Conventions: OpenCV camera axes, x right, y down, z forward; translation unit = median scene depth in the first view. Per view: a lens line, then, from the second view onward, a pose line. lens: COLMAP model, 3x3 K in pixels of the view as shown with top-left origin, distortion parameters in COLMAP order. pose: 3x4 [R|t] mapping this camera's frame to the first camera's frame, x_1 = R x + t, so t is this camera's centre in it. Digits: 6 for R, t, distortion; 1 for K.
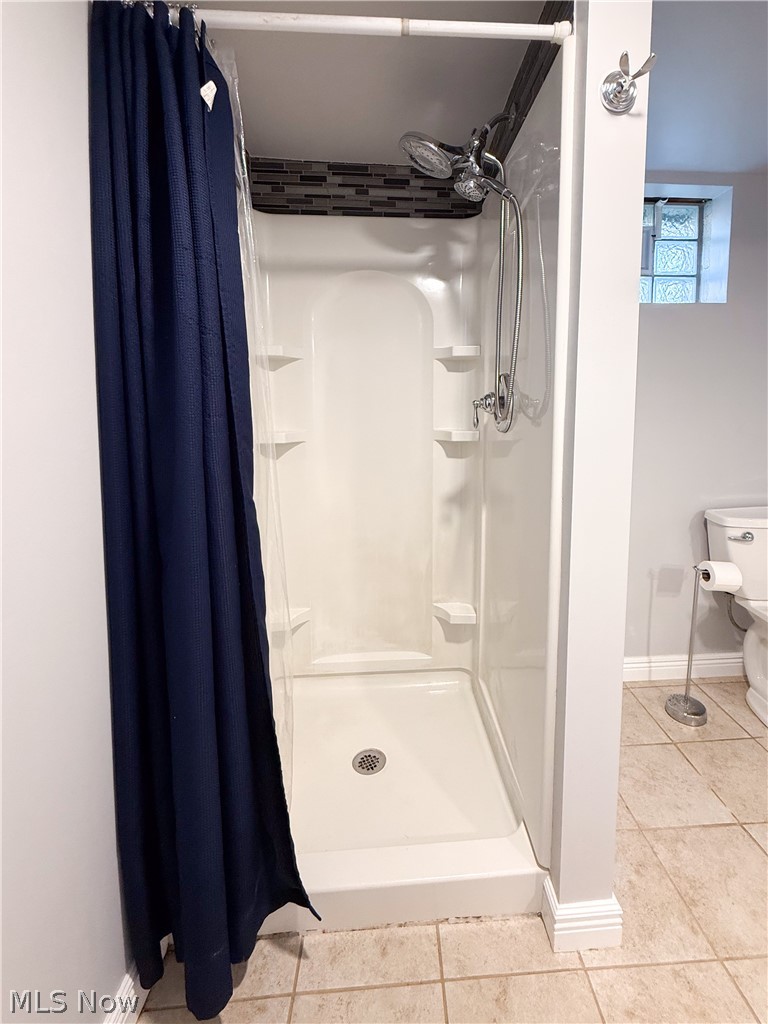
lens RADIAL K [[410.8, 0, 386.3], [0, 410.8, 511.4], [0, 0, 1]] dist [-0.000359, 0.000336]
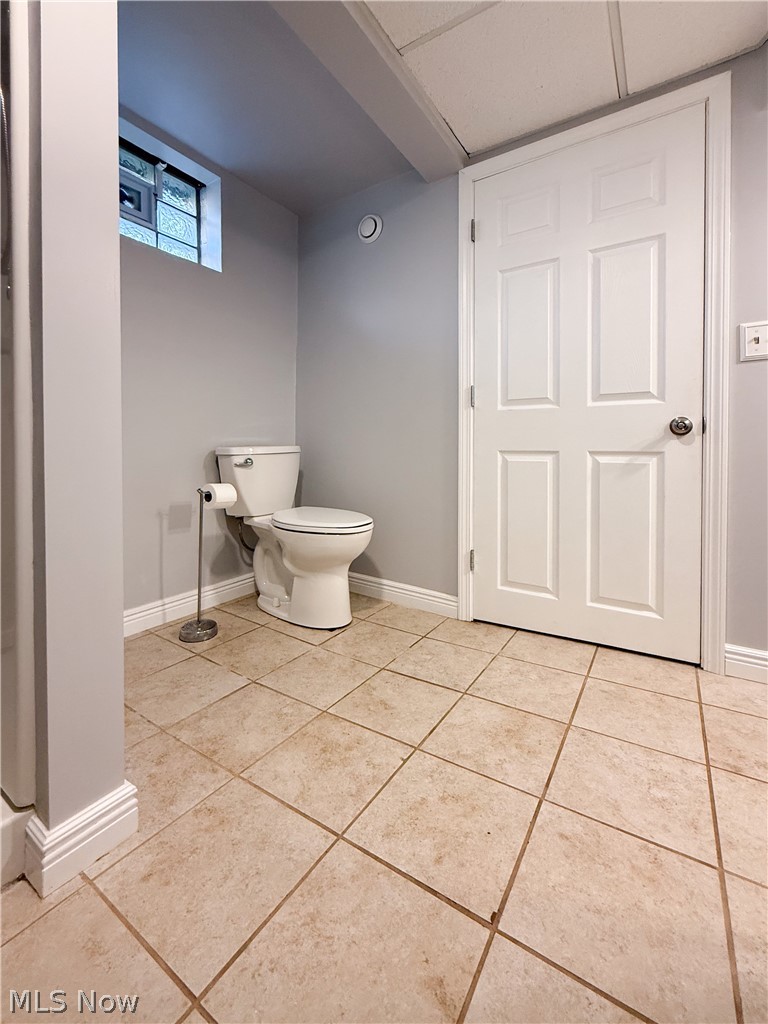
lens RADIAL K [[480.4, 0, 384.2], [0, 480.4, 512.3], [0, 0, 1]] dist [-0.003107, -0.000745]
pose [[0.565418, -0.030031, 0.824257, 0.047786], [0.080962, 0.996532, -0.019230, 0.260420], [-0.820821, 0.077607, 0.565889, 0.014355]]
